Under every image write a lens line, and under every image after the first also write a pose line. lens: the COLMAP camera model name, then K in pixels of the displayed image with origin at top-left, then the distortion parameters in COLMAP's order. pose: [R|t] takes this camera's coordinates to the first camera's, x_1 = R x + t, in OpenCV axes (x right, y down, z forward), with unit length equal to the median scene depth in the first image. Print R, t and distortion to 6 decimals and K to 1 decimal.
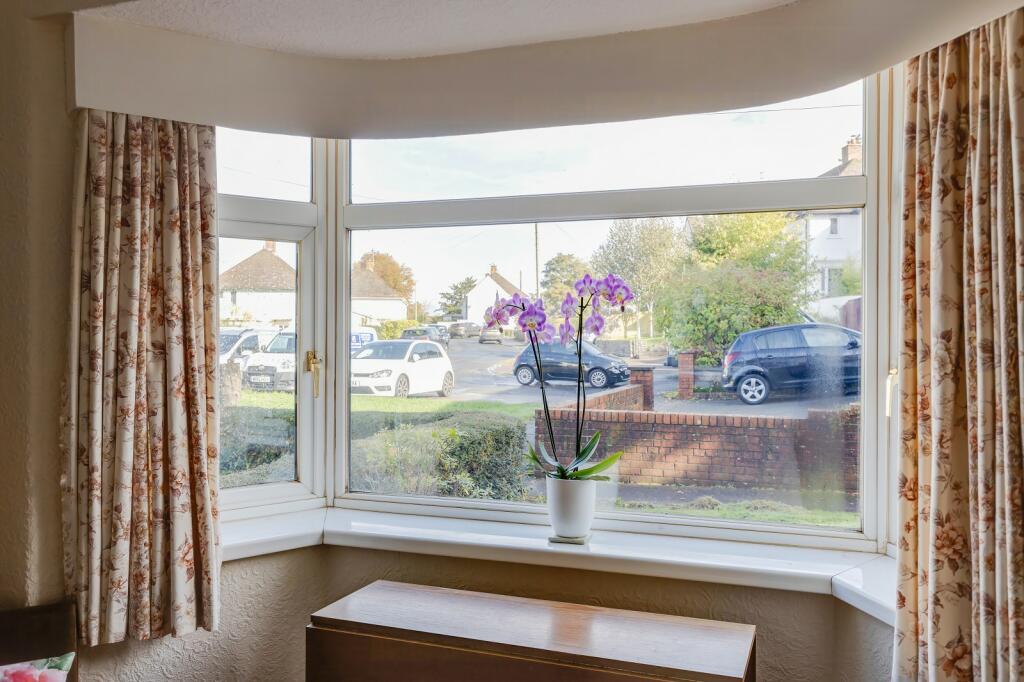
lens RADIAL K [[844.3, 0, 511.9], [0, 844.3, 340.4], [0, 0, 1]] dist [0.002173, 0.007383]
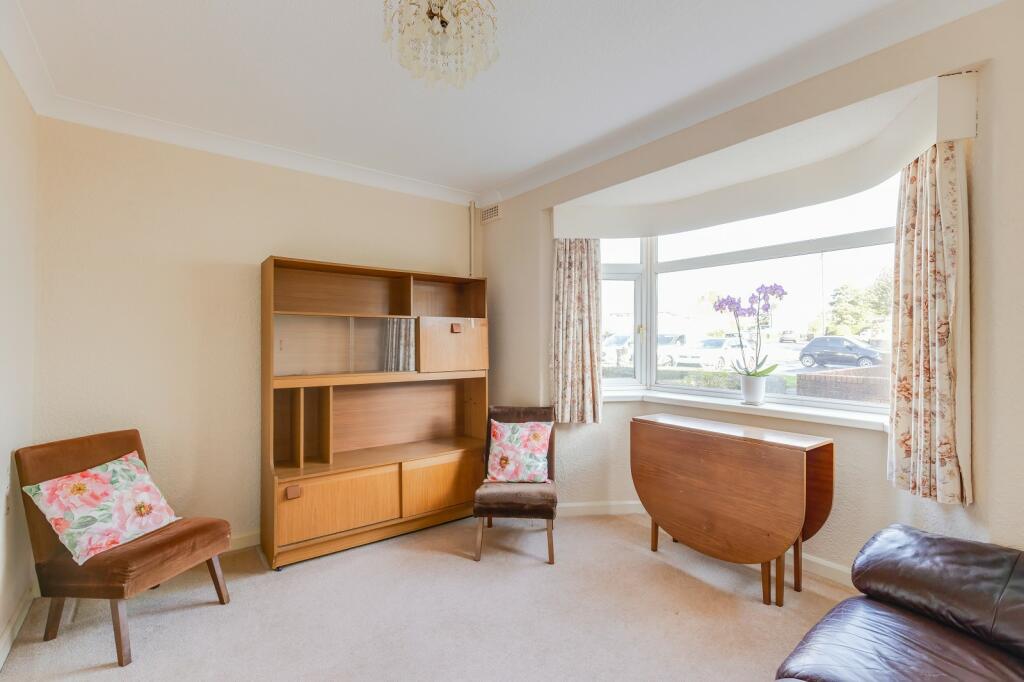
lens RADIAL K [[462.1, 0, 510.6], [0, 462.1, 342.7], [0, 0, 1]] dist [0.008119, -0.000964]
pose [[0.841046, -0.000803, -0.540964, 0.218445], [0.001208, 0.999999, 0.000394, 0.081839], [0.540963, -0.000985, 0.841046, -0.417408]]
